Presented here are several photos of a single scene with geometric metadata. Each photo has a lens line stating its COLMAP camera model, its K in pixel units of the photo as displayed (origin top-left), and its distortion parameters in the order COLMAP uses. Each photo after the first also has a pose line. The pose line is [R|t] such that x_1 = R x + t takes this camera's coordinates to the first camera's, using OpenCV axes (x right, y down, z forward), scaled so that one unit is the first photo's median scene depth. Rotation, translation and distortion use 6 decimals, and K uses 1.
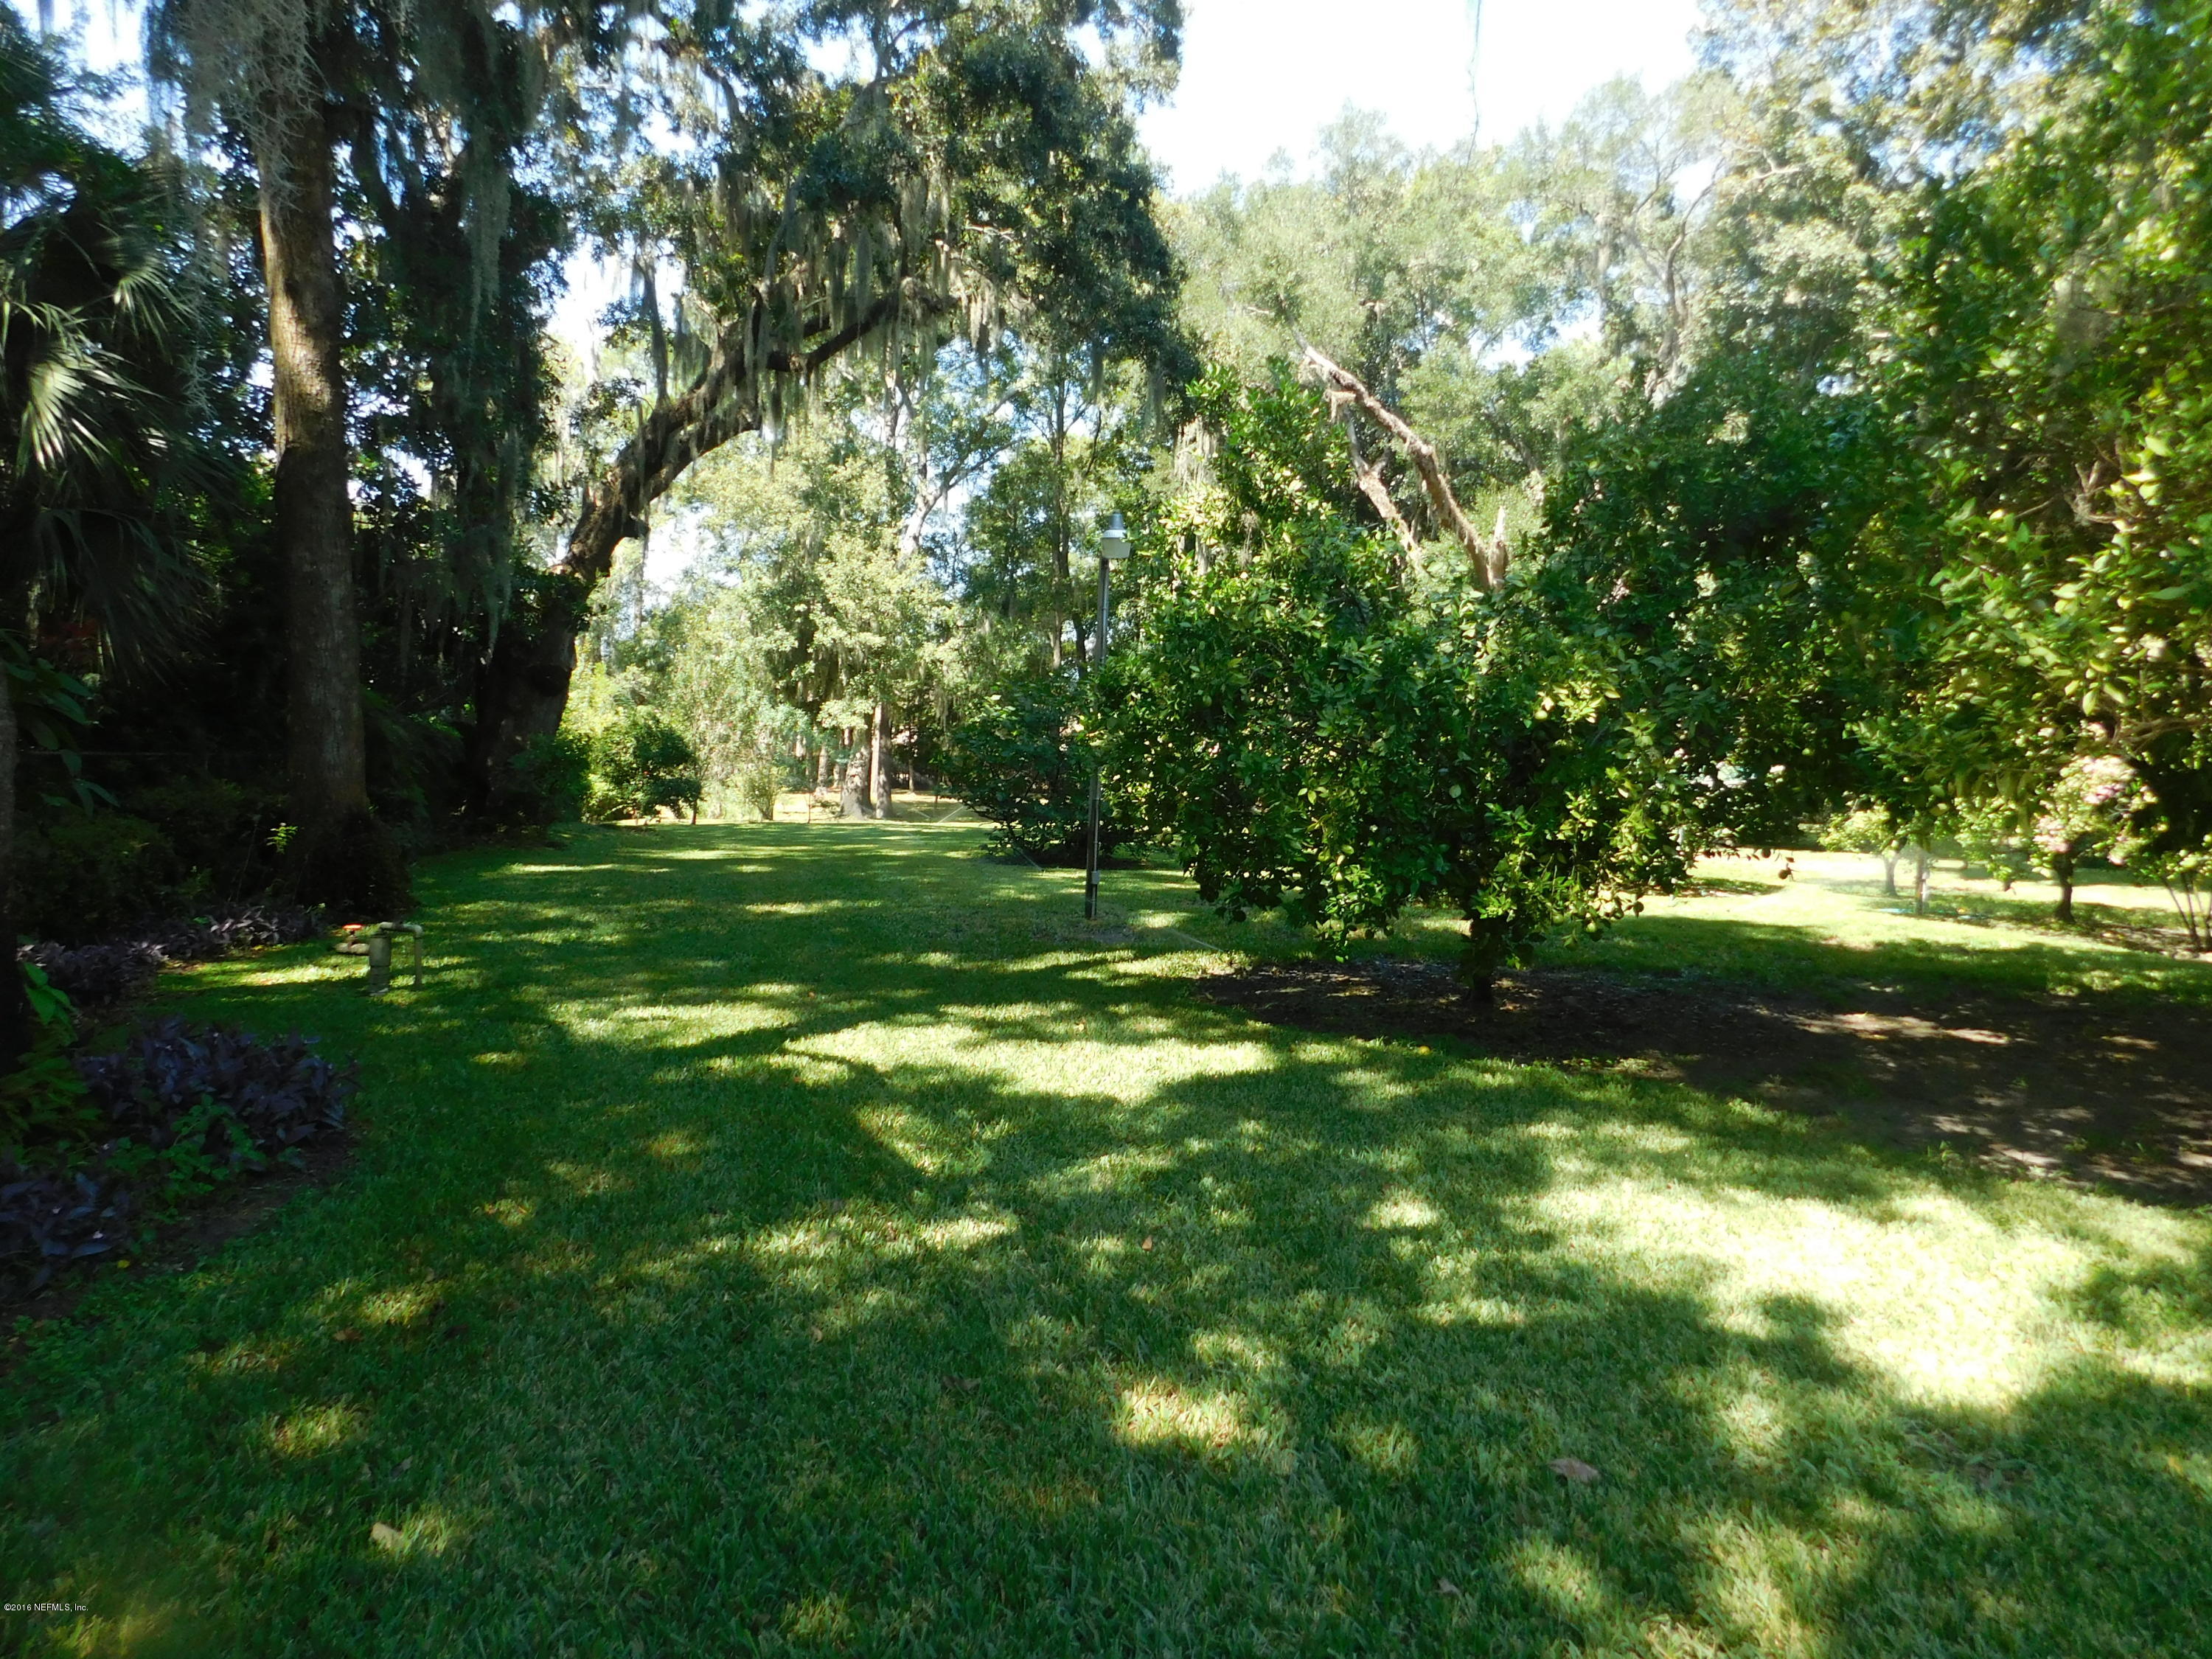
lens RADIAL K [[1480.1, 0, 1100.2], [0, 1480.1, 830.1], [0, 0, 1]] dist [-0.066597, 0.057820]
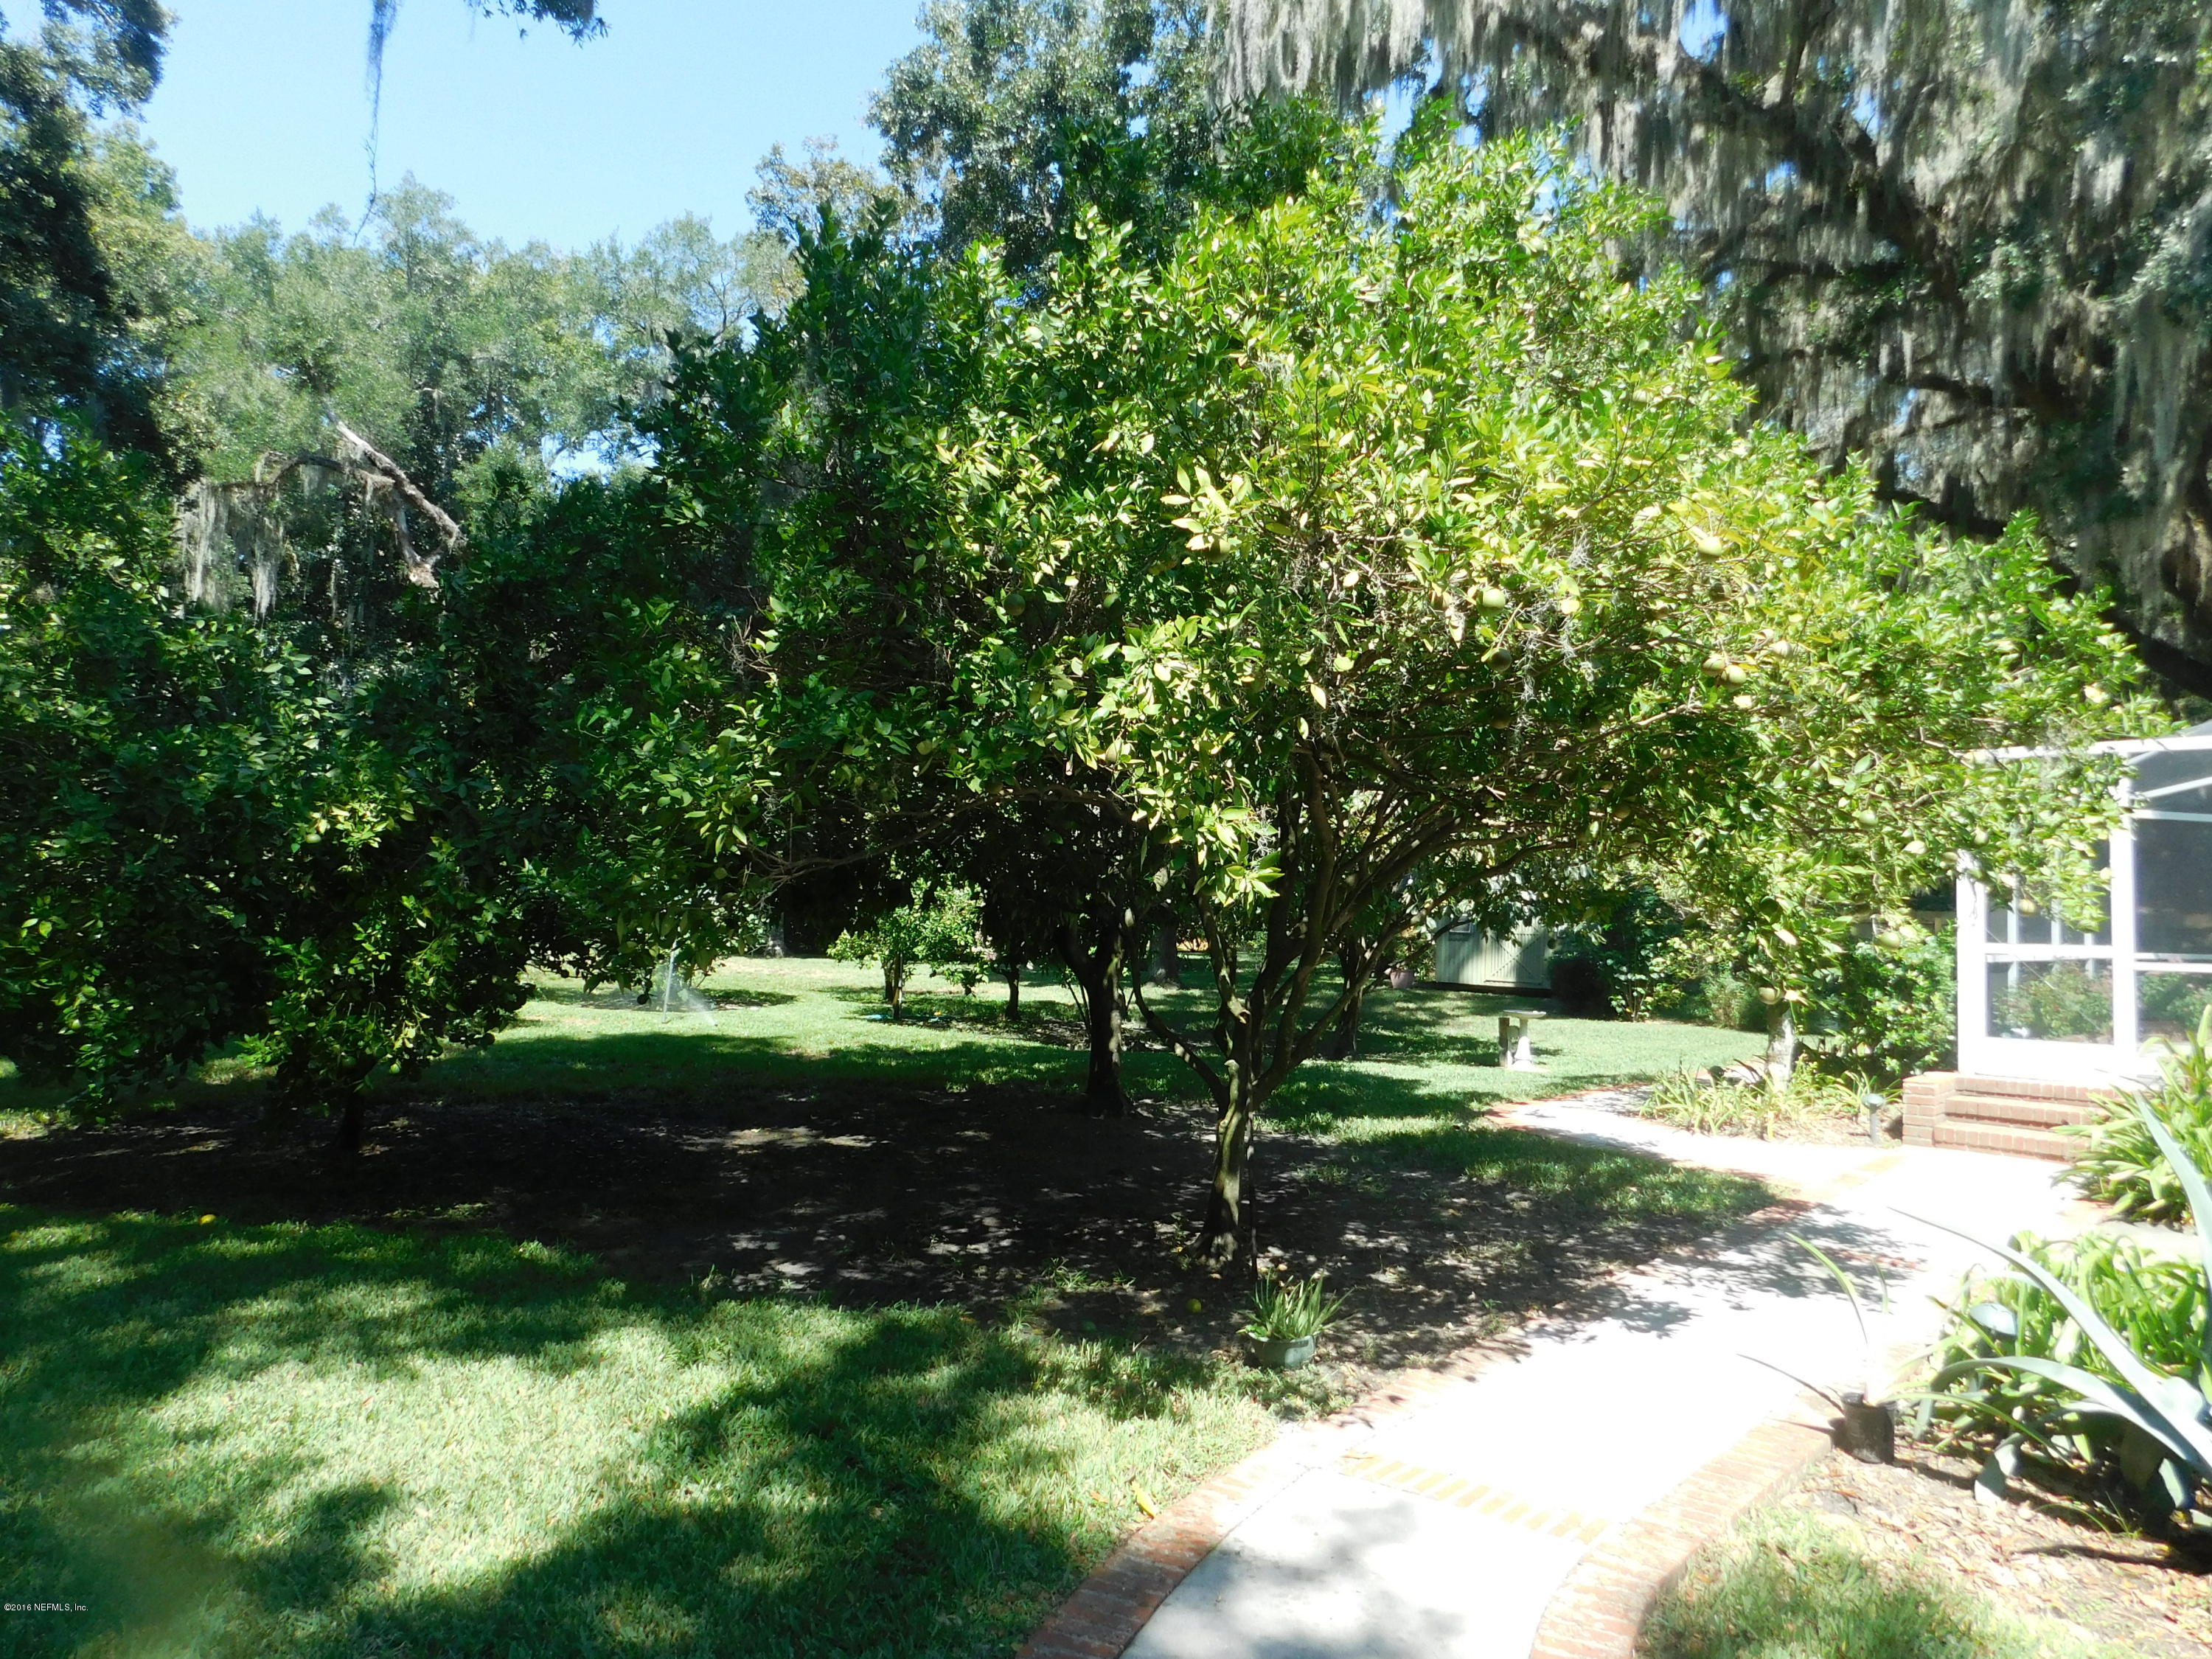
lens RADIAL K [[1480.1, 0, 1100.2], [0, 1480.1, 830.1], [0, 0, 1]] dist [-0.066597, 0.057820]
pose [[0.829932, 0.023630, 0.557363, 0.142614], [0.017974, 0.997451, -0.069051, -0.008548], [-0.557574, 0.067326, 0.827392, -0.016782]]
